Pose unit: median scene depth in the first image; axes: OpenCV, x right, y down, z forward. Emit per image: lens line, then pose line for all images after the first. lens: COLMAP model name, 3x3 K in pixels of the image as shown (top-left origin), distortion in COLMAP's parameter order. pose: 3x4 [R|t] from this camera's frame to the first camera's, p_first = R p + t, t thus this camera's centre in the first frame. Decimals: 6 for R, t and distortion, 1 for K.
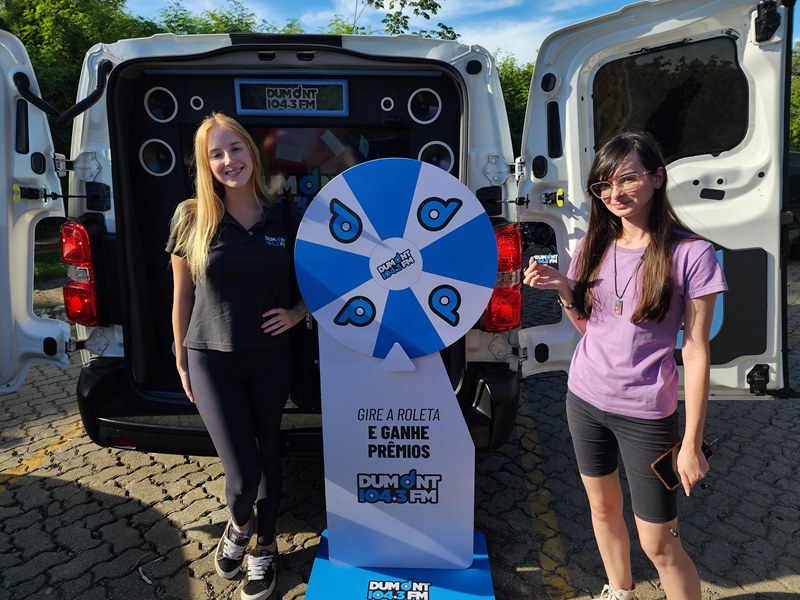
lens RADIAL K [[539.5, 0, 397.7], [0, 539.5, 296.1], [0, 0, 1]] dist [0.056475, -0.053474]
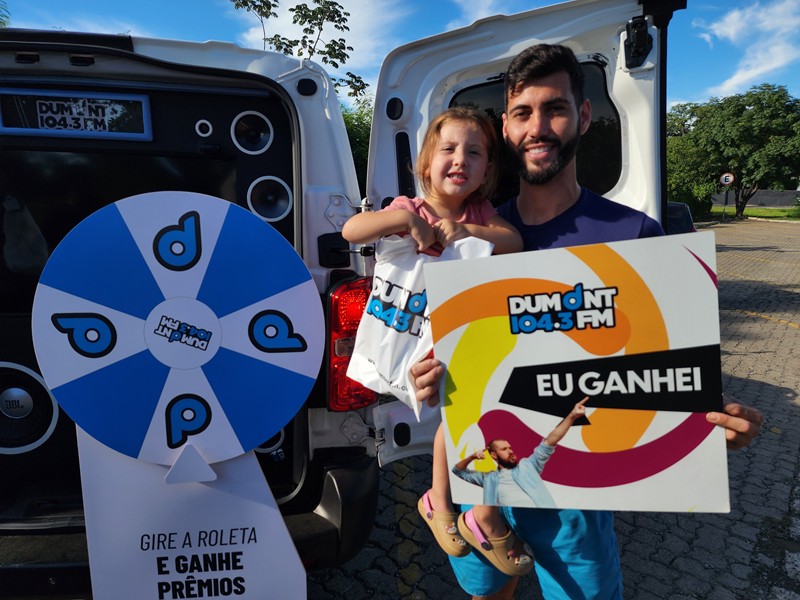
lens RADIAL K [[539.5, 0, 392.8], [0, 539.5, 307.3], [0, 0, 1]] dist [0.056475, -0.053474]
pose [[0.990048, -0.007786, 0.140514, 0.148886], [0.016187, 0.998142, -0.058748, -0.042780], [-0.139796, 0.060438, 0.988334, 0.199451]]
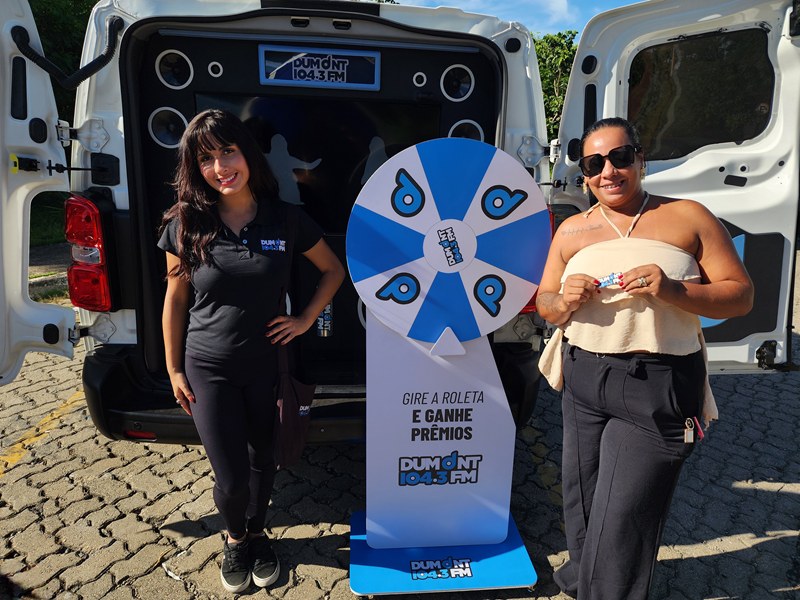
lens RADIAL K [[539.5, 0, 397.6], [0, 539.5, 297.4], [0, 0, 1]] dist [0.056475, -0.053474]
pose [[0.991941, -0.007736, 0.126464, -0.193951], [0.001479, 0.998773, 0.049501, -0.014832], [-0.126691, -0.048915, 0.990735, 0.027747]]
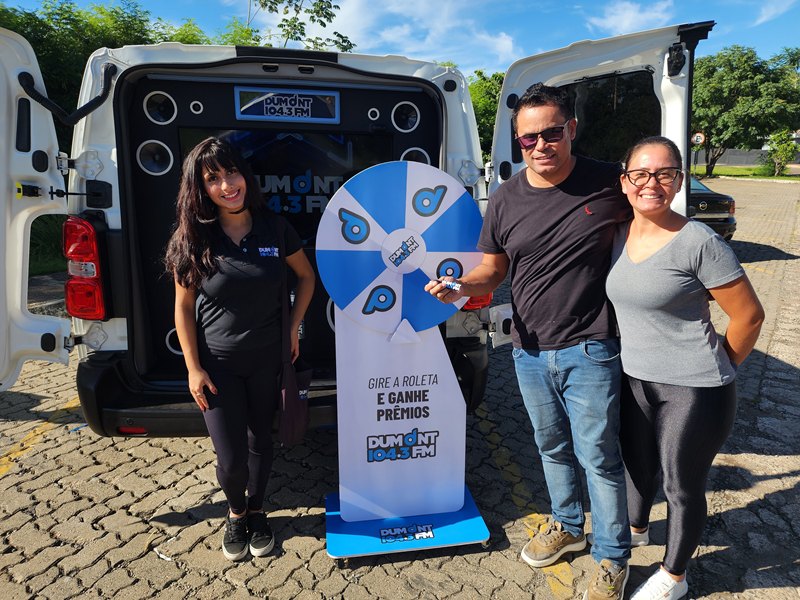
lens RADIAL K [[539.5, 0, 400.7], [0, 539.5, 297.2], [0, 0, 1]] dist [0.056475, -0.053474]
pose [[0.980178, -0.034096, 0.195160, -0.210144], [0.035906, 0.999339, -0.005741, 0.041455], [-0.194836, 0.012634, 0.980755, -0.131903]]
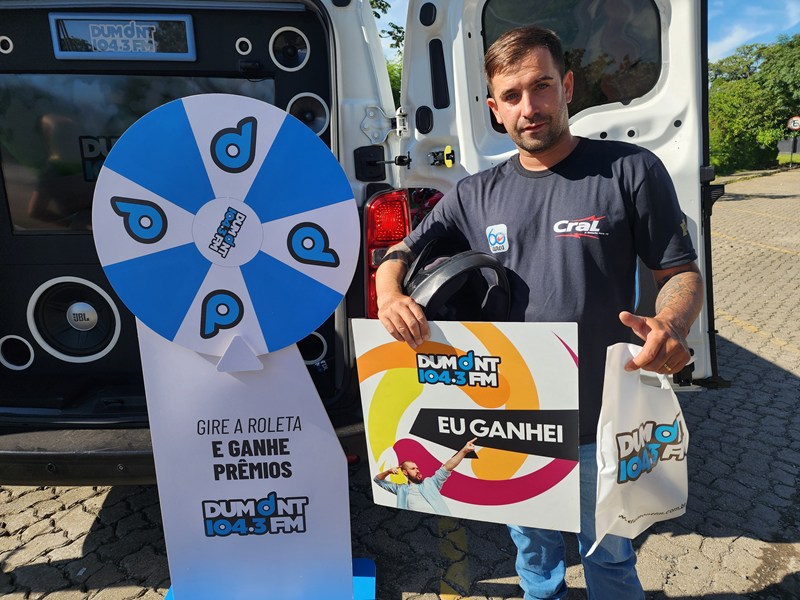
lens RADIAL K [[539.5, 0, 394.9], [0, 539.5, 296.2], [0, 0, 1]] dist [0.056475, -0.053474]
pose [[0.997906, -0.021507, 0.061008, 0.159540], [0.021894, 0.999744, -0.005670, 0.035712], [-0.060870, 0.006994, 0.998121, 0.173956]]
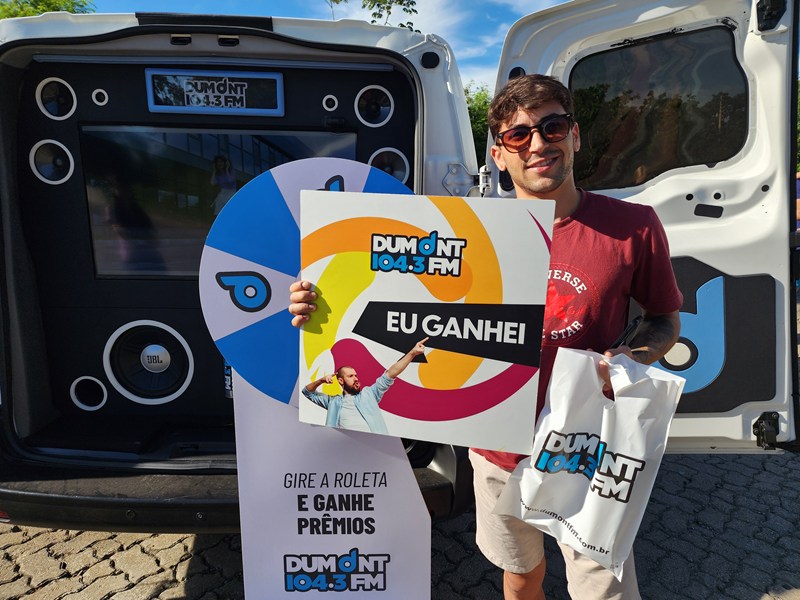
lens RADIAL K [[539.5, 0, 400.3], [0, 539.5, 299.0], [0, 0, 1]] dist [0.056475, -0.053474]
pose [[0.998939, 0.003544, 0.045917, 0.055305], [-0.001389, 0.998900, -0.046878, -0.009117], [-0.046033, 0.046765, 0.997845, 0.172064]]
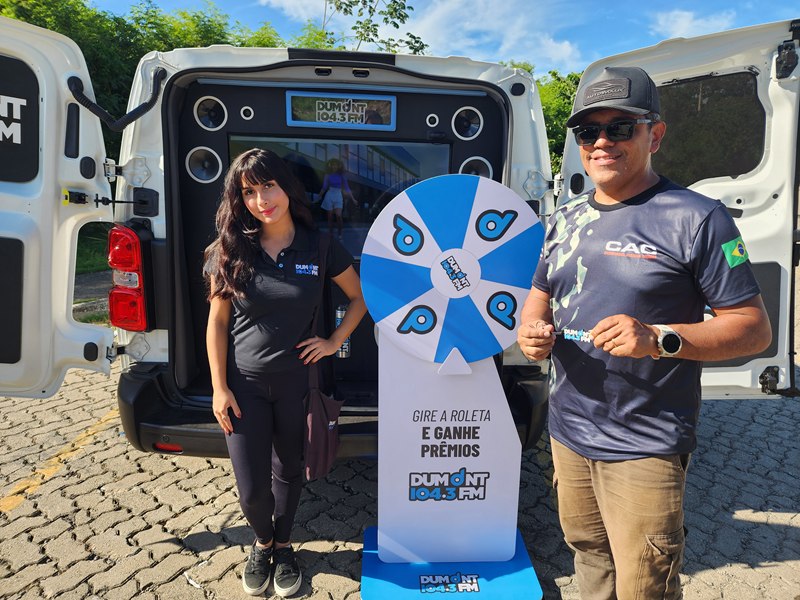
lens RADIAL K [[539.5, 0, 404.1], [0, 539.5, 295.6], [0, 0, 1]] dist [0.056475, -0.053474]
pose [[0.996201, 0.006591, 0.086838, -0.171719], [-0.005708, 0.999929, -0.010419, -0.002923], [-0.086901, 0.009884, 0.996168, -0.041338]]
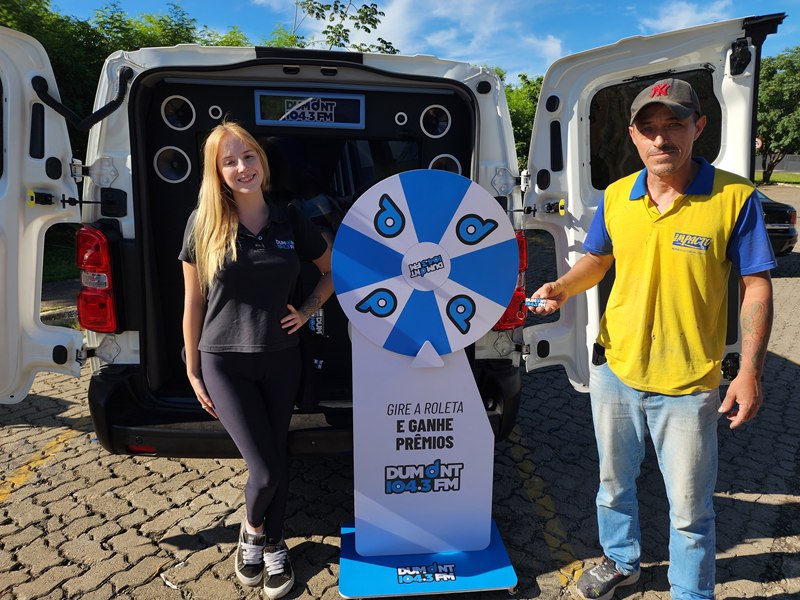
lens RADIAL K [[539.5, 0, 402.3], [0, 539.5, 299.4], [0, 0, 1]] dist [0.056475, -0.053474]
pose [[0.991972, -0.012525, 0.125835, -0.164213], [0.014250, 0.999816, -0.012815, 0.015628], [-0.125652, 0.014506, 0.991968, -0.055115]]
